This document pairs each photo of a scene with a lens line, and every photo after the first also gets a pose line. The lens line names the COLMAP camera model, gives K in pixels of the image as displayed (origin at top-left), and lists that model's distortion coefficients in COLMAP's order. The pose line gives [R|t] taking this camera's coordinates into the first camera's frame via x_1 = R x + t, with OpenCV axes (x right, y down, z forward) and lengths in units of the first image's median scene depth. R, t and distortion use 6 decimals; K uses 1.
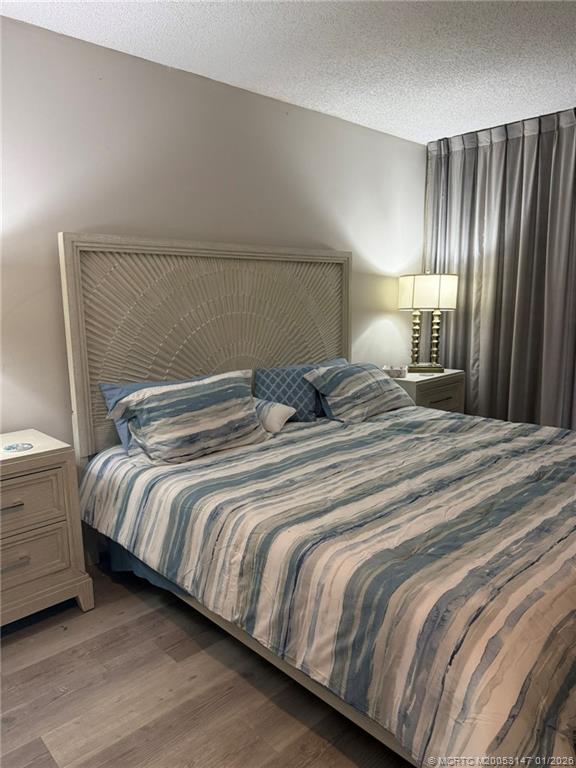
lens RADIAL K [[541.4, 0, 292.4], [0, 541.4, 383.6], [0, 0, 1]] dist [0.136232, -0.232470]
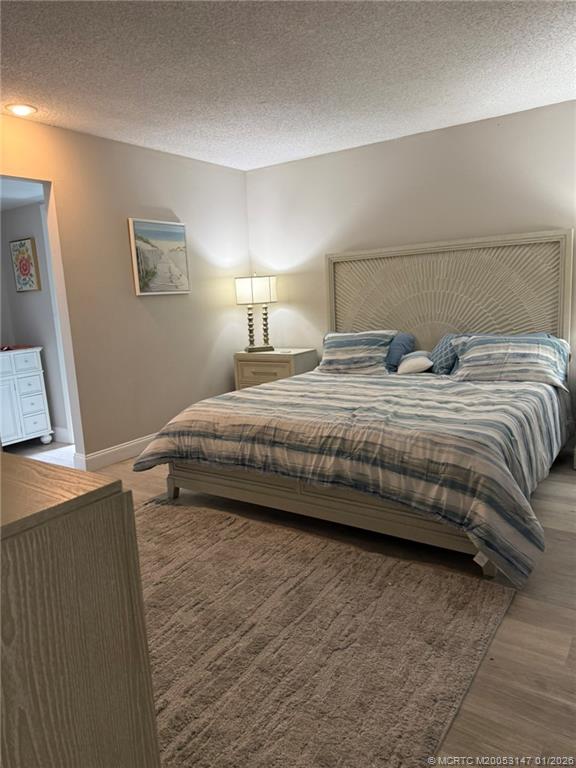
lens RADIAL K [[541.4, 0, 292.4], [0, 541.4, 383.6], [0, 0, 1]] dist [0.136232, -0.232470]
pose [[0.208859, 0.159146, -0.964910, 1.314540], [-0.110238, 0.984212, 0.138468, -0.056329], [0.971713, 0.077450, 0.223106, 0.382261]]
